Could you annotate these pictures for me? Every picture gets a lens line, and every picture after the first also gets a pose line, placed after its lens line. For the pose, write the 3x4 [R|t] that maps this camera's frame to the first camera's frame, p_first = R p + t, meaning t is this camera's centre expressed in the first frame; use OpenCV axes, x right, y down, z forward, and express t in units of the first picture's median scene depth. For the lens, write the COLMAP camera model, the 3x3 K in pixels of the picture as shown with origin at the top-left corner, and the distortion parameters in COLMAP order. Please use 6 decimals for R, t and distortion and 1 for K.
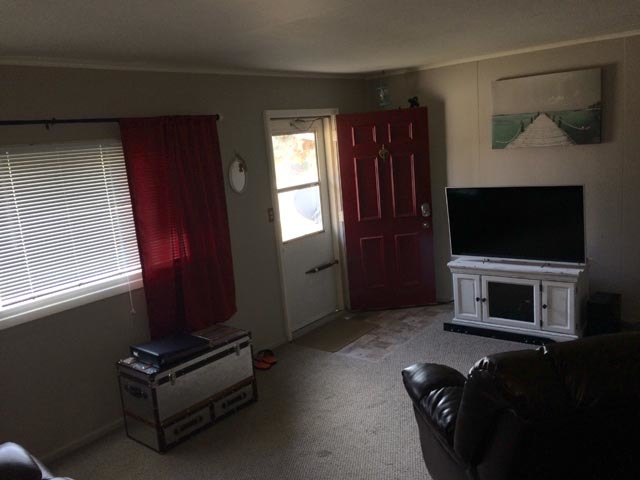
lens RADIAL K [[542.4, 0, 316.1], [0, 542.4, 238.9], [0, 0, 1]] dist [-0.007582, -0.000790]
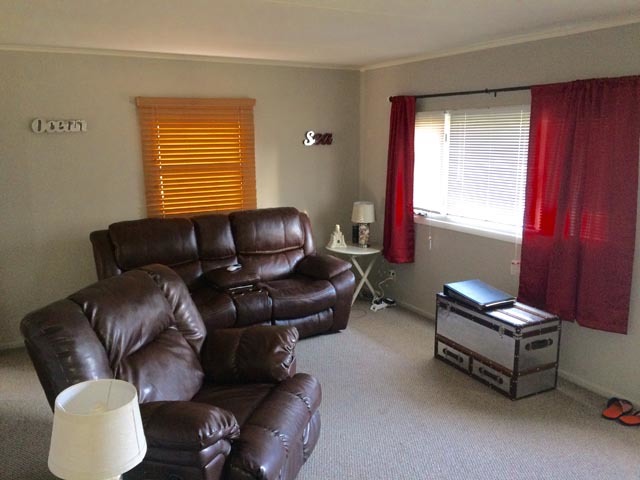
lens RADIAL K [[542.4, 0, 316.4], [0, 542.4, 241.8], [0, 0, 1]] dist [-0.007582, -0.000790]
pose [[-0.381542, 0.263337, -0.886047, 0.830550], [-0.130960, 0.933492, 0.333830, -0.233561], [0.915027, 0.243407, -0.321680, 1.017668]]
